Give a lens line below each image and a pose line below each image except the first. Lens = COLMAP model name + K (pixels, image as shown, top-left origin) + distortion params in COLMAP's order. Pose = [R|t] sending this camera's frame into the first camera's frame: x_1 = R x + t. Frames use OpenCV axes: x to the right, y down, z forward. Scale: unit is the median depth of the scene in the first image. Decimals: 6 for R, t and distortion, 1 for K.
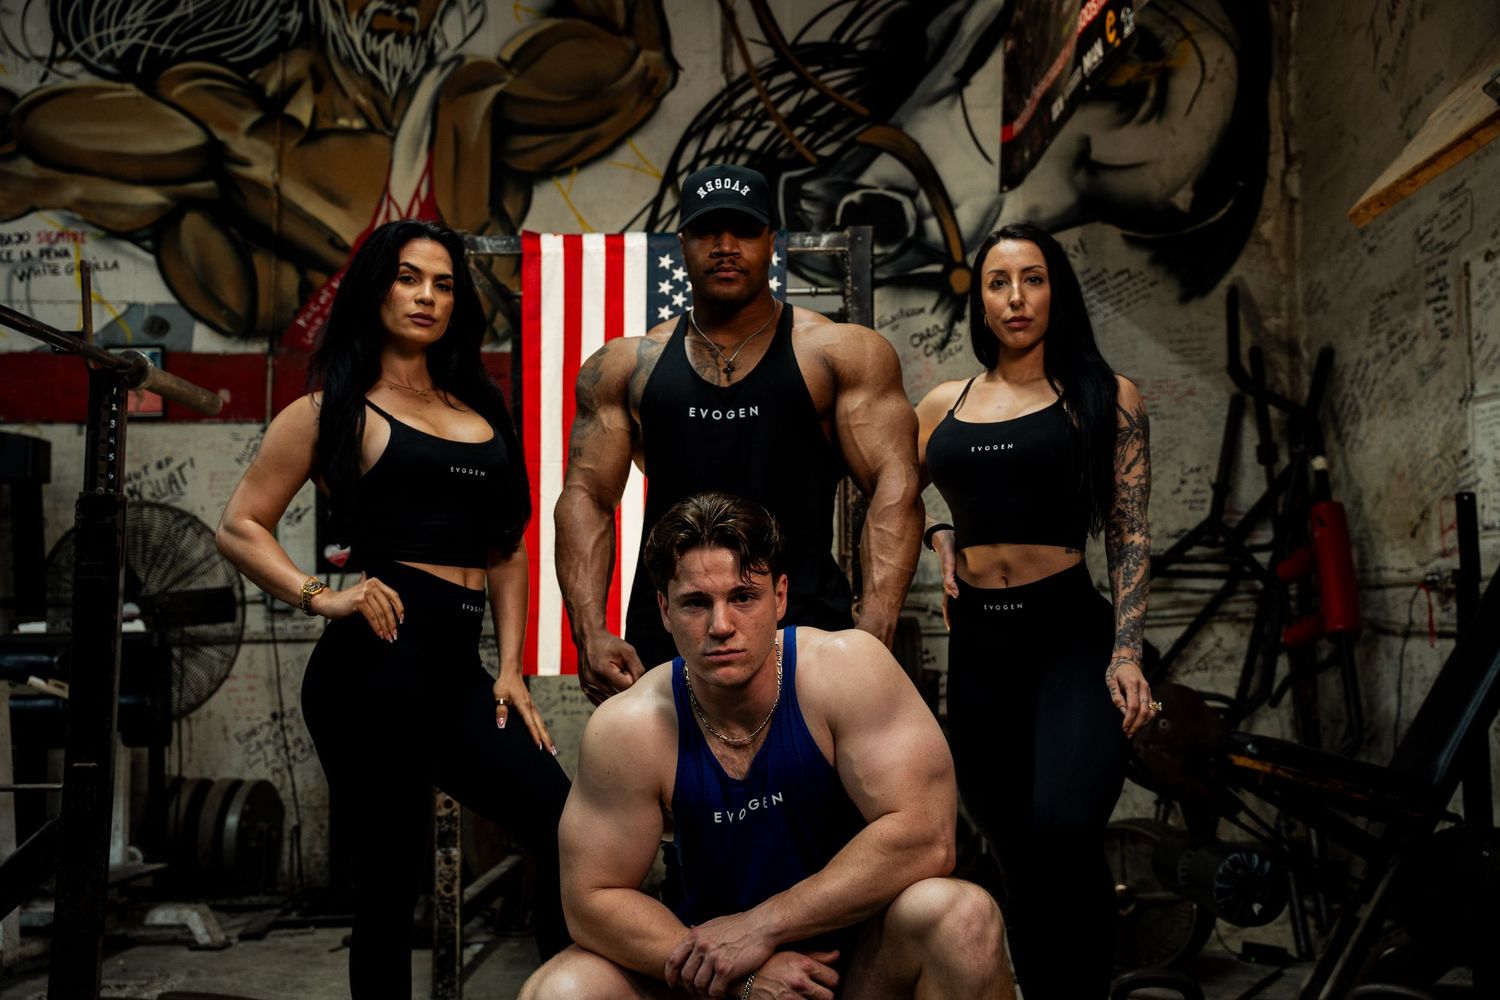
lens RADIAL K [[1734.8, 0, 757.3], [0, 1734.8, 531.3], [0, 0, 1]] dist [0.230085, 0.000000]
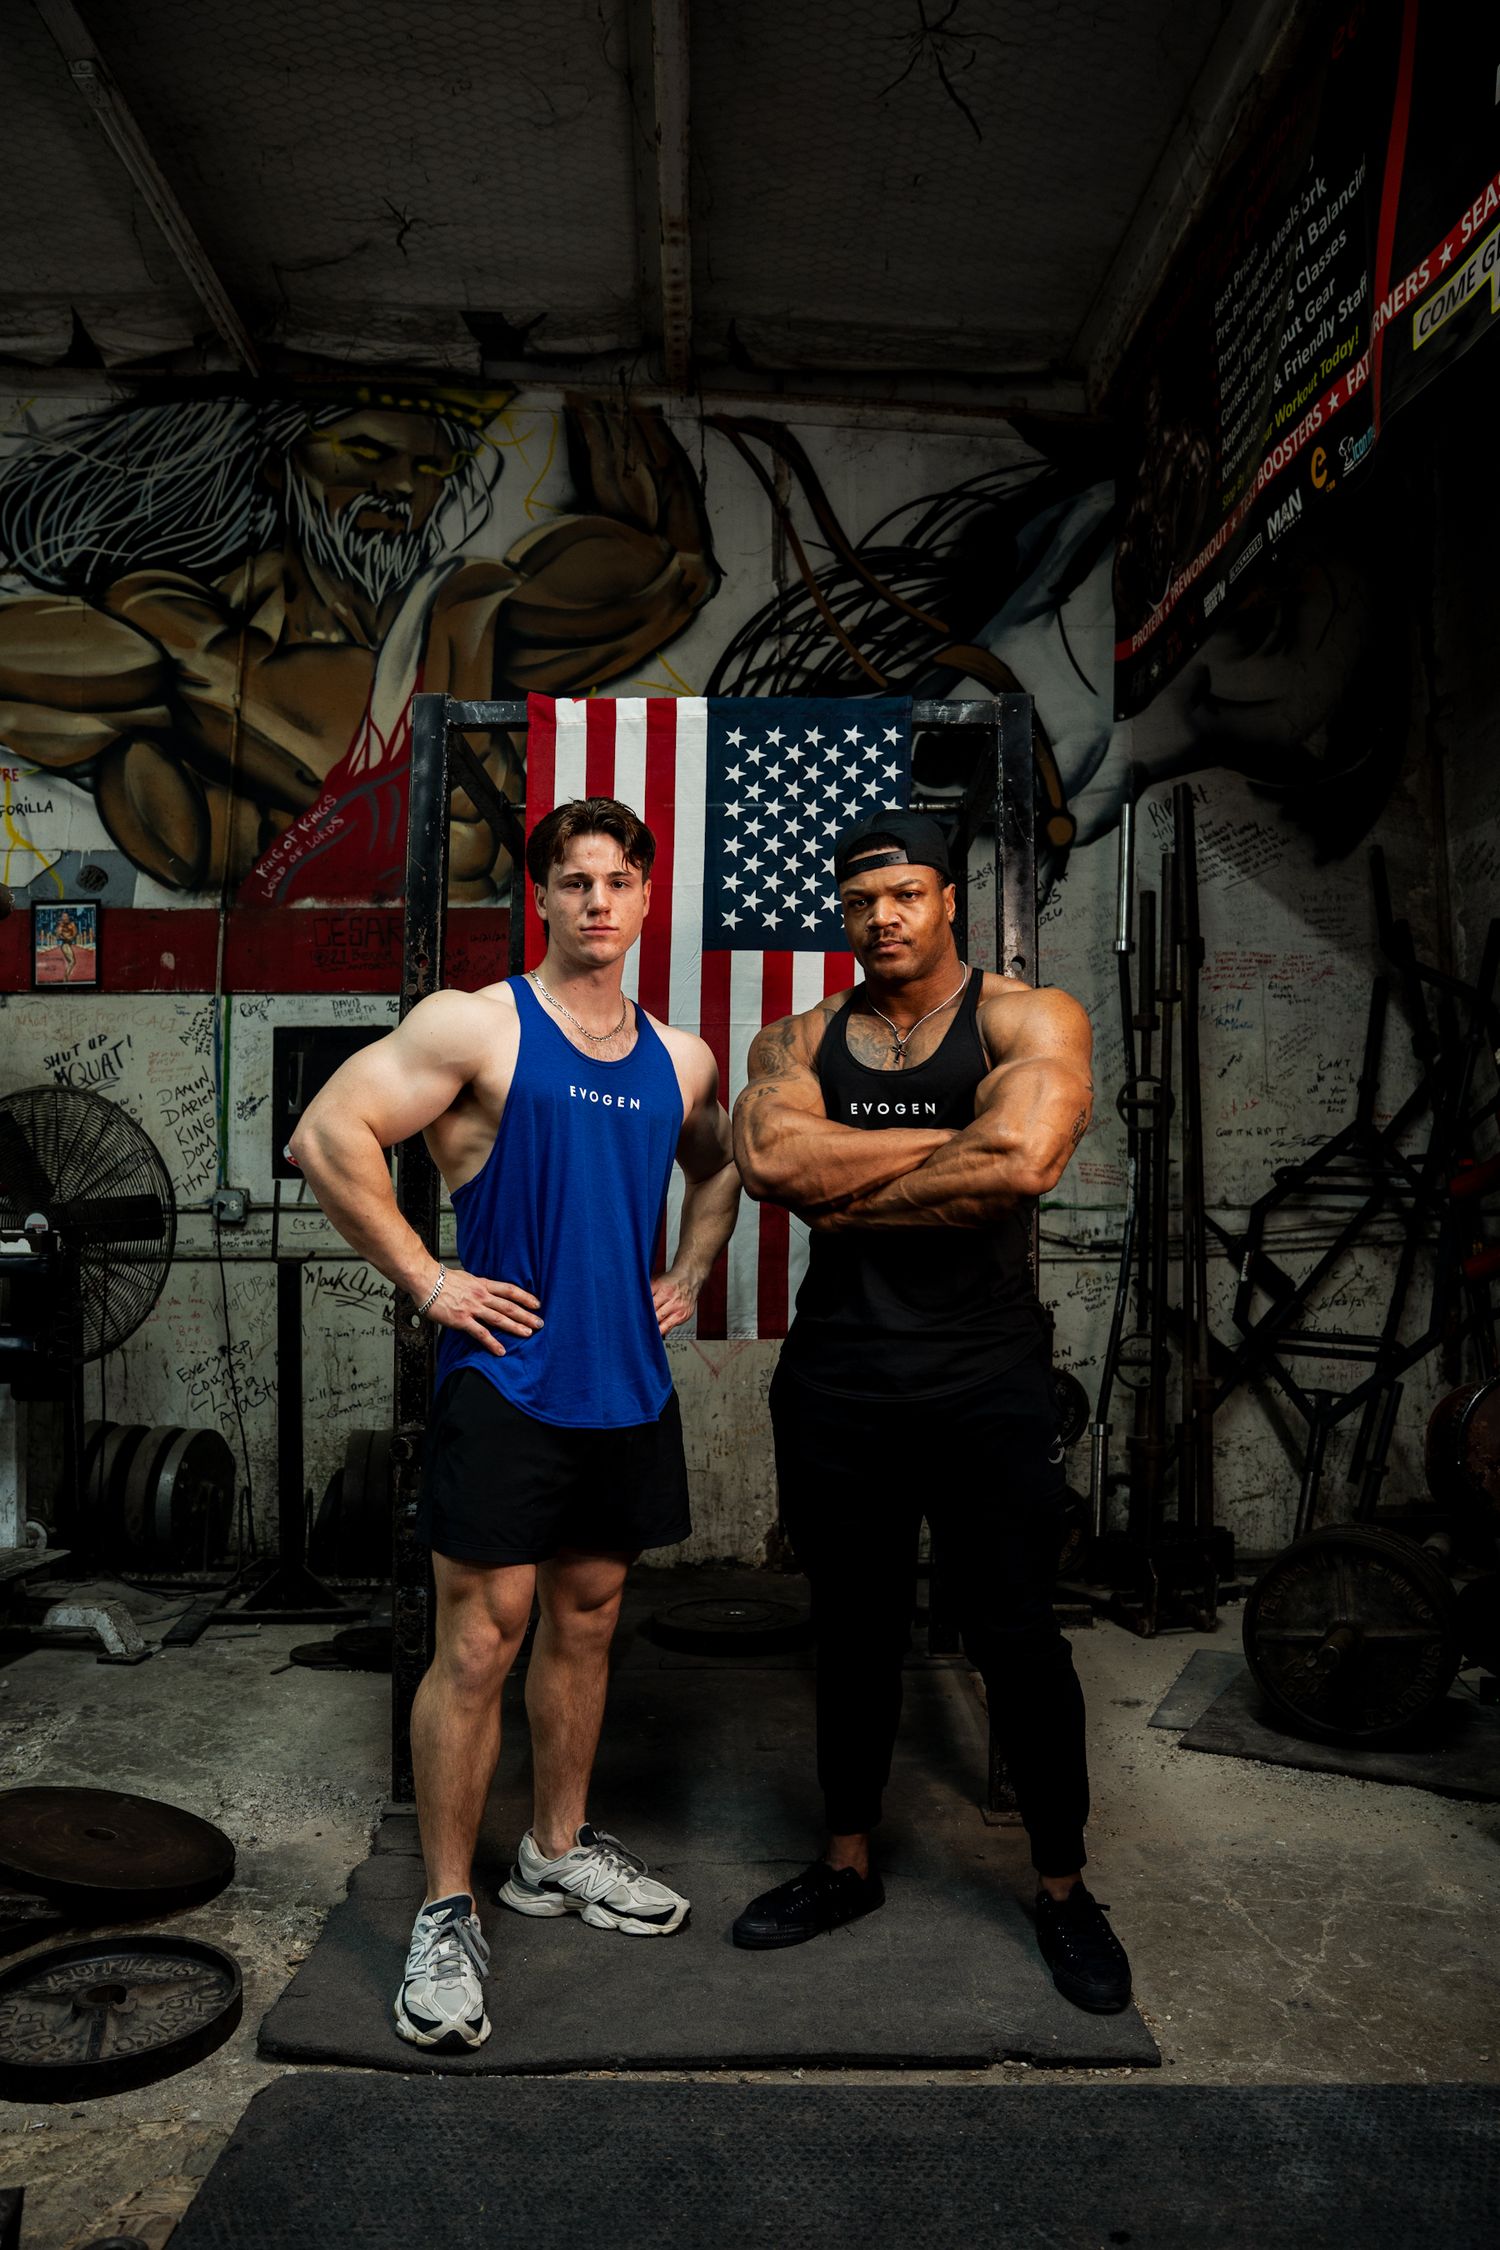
lens RADIAL K [[1523.8, 0, 755.3], [0, 1523.8, 1142.8], [0, 0, 1]] dist [-0.011276, -0.001736]
pose [[0.999804, 0.011141, 0.016379, -0.037451], [-0.011226, 0.999924, 0.005120, 0.001718], [-0.016321, -0.005303, 0.999853, 0.283492]]
